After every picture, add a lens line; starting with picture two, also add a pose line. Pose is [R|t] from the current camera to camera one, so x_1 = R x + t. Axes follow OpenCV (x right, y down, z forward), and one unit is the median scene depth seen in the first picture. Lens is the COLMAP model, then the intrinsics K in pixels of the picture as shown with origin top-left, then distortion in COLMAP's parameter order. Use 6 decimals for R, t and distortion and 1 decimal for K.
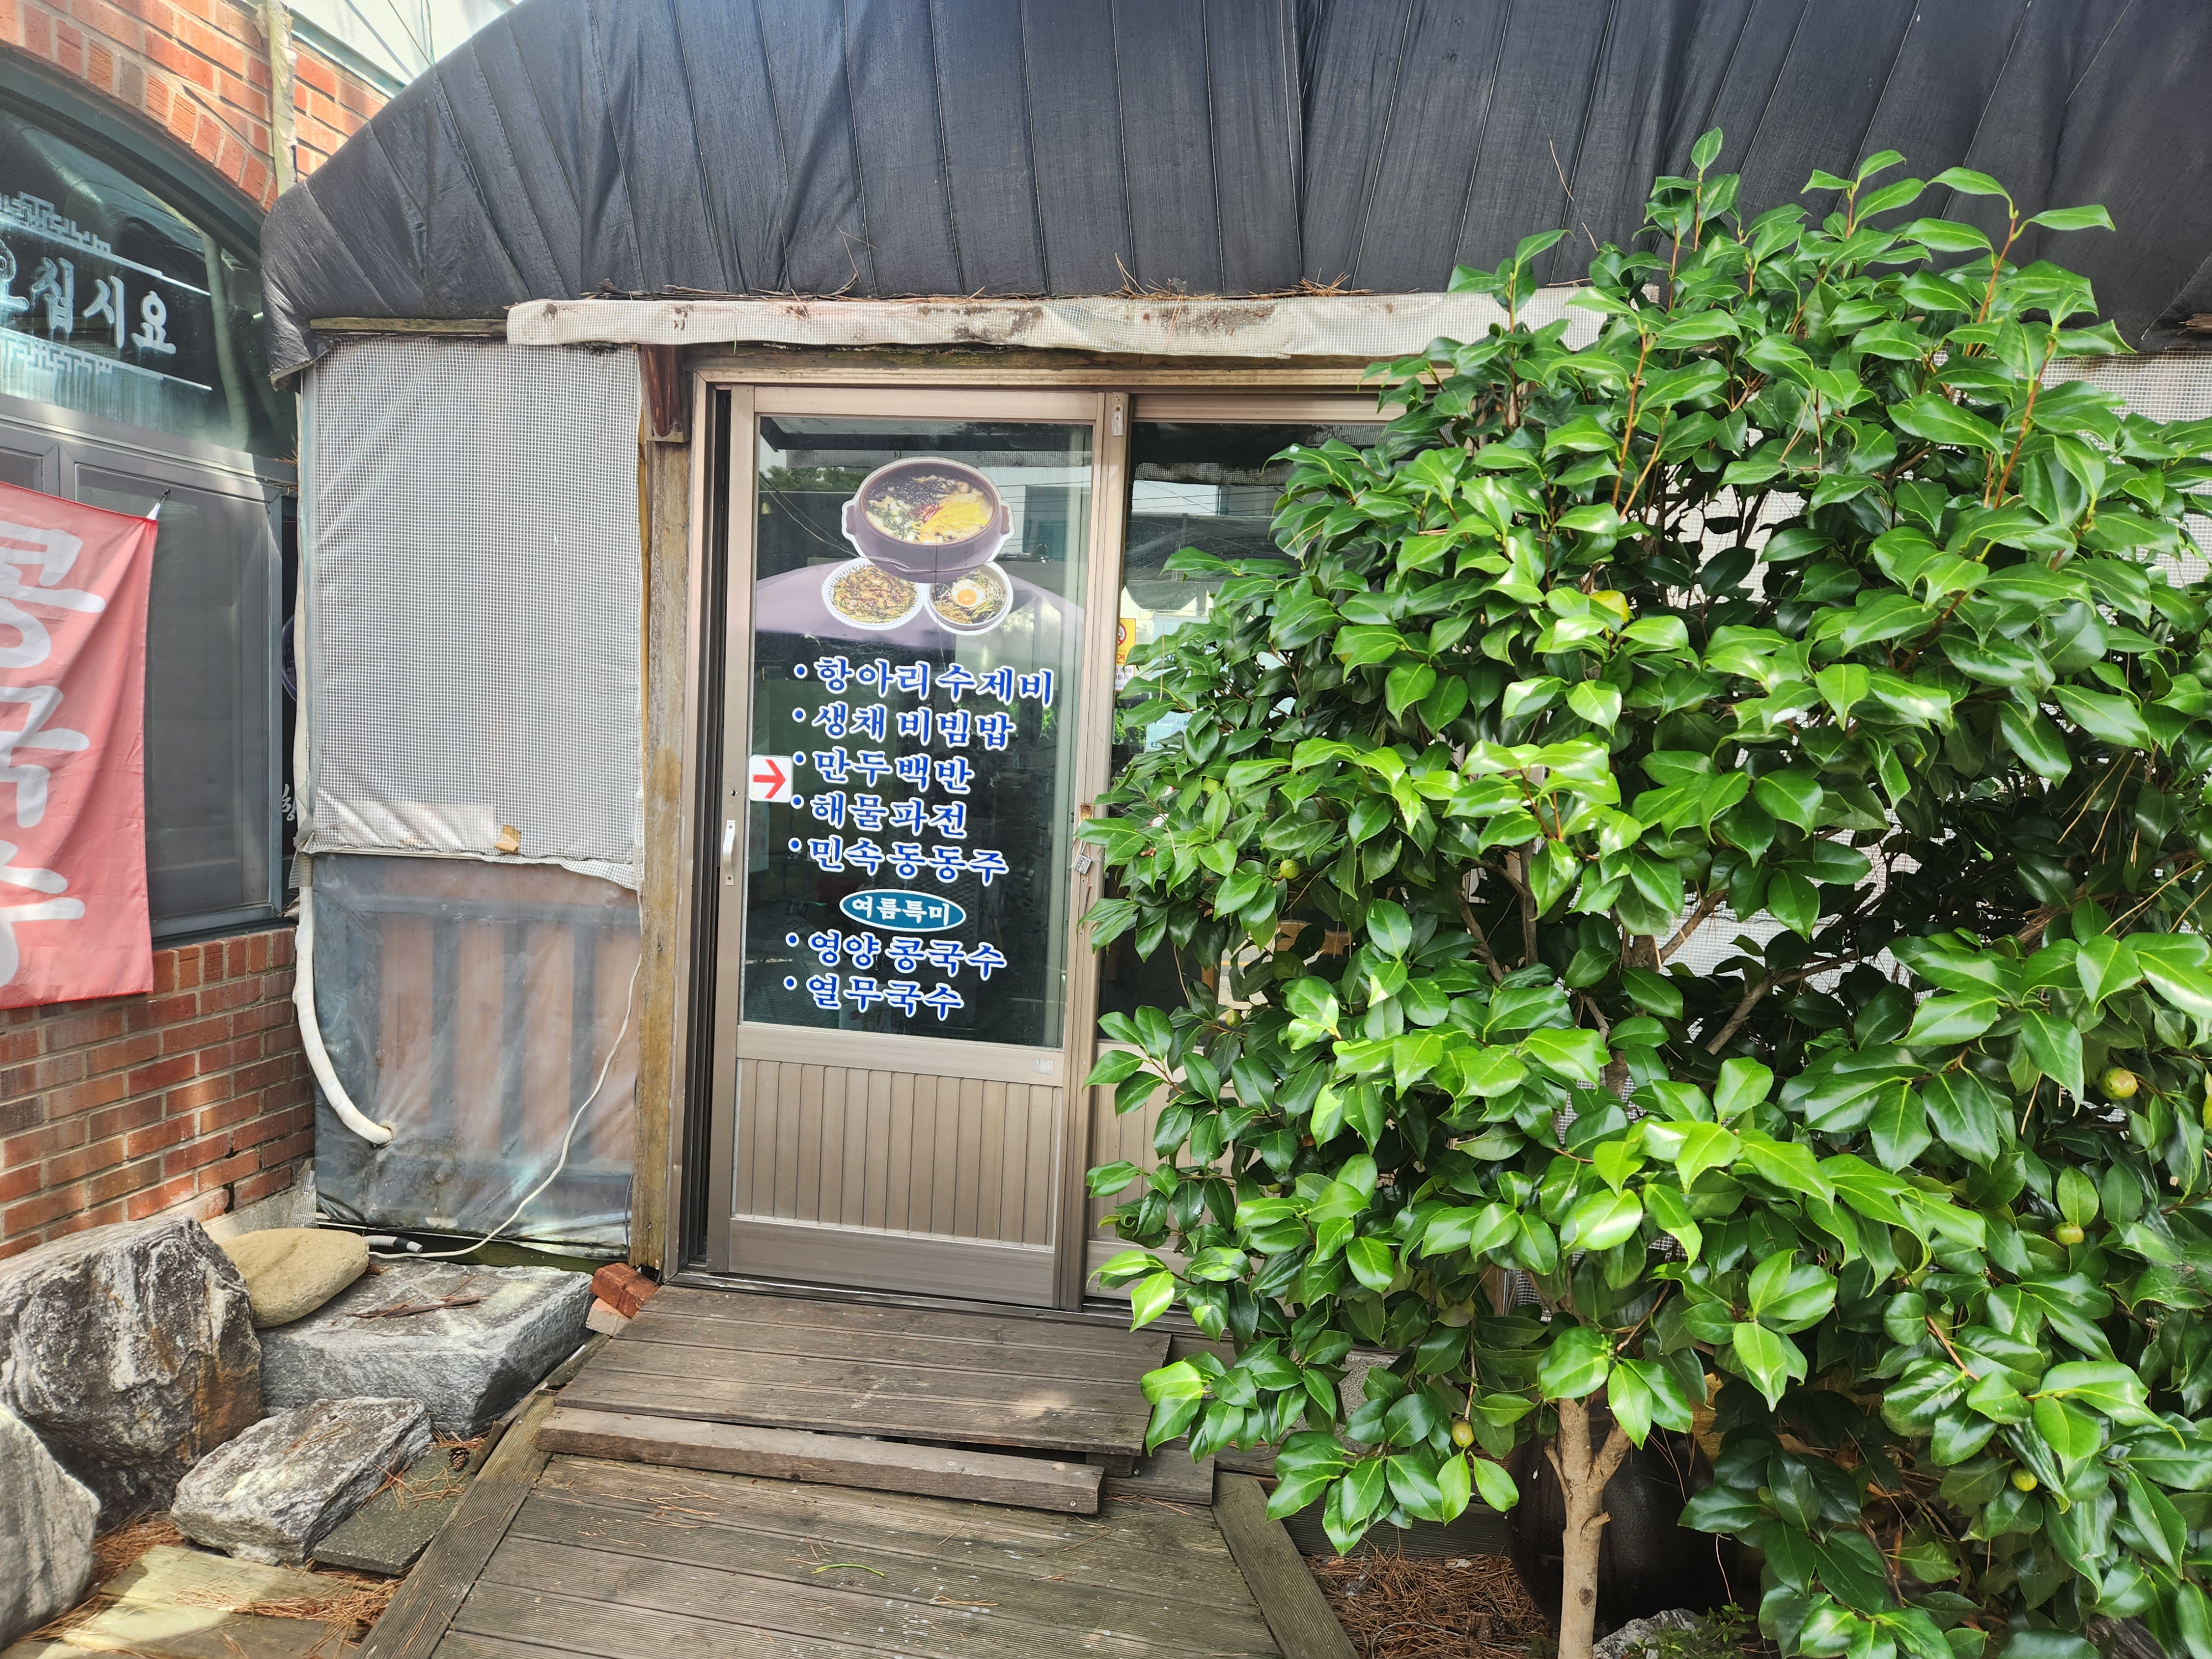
lens RADIAL K [[1423.6, 0, 1106.0], [0, 1423.6, 829.5], [0, 0, 1]] dist [0.041239, -0.000015]
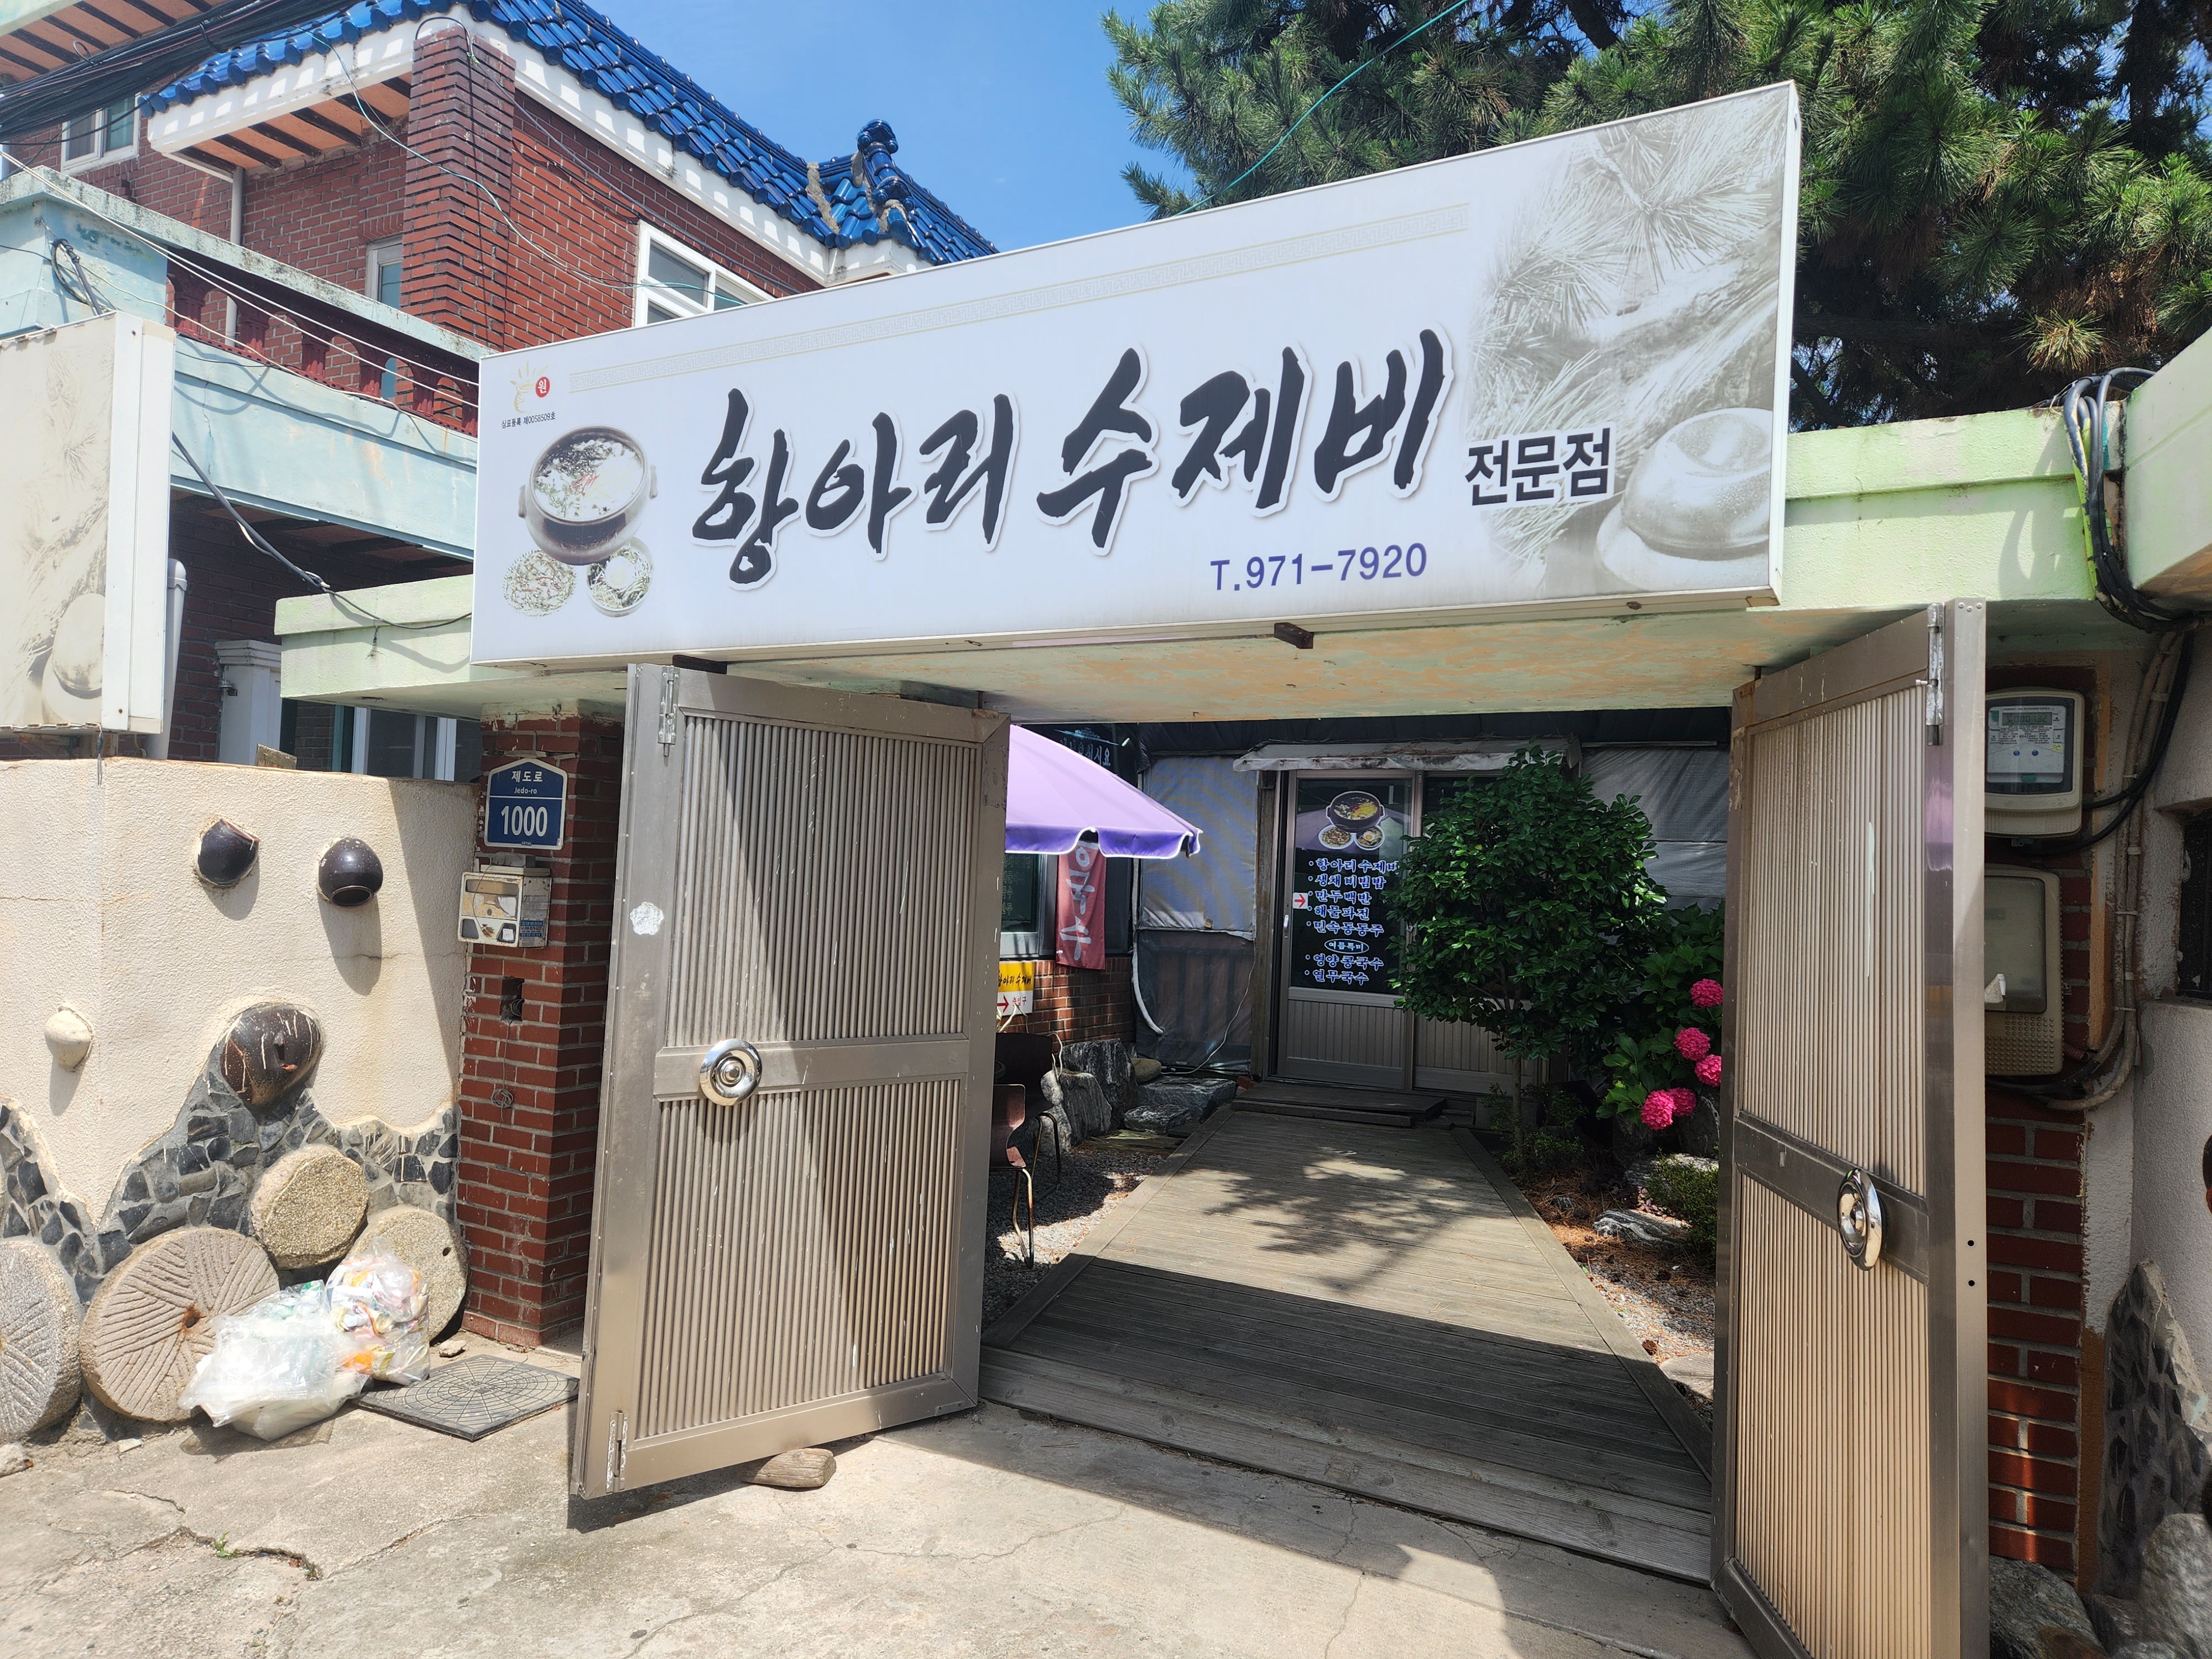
lens RADIAL K [[1423.6, 0, 1106.0], [0, 1423.6, 829.5], [0, 0, 1]] dist [0.041239, -0.000015]
pose [[0.954744, -0.022076, -0.296608, 0.246685], [-0.019043, 0.990658, -0.135031, 0.218211], [0.296818, 0.134569, 0.945405, -1.855363]]
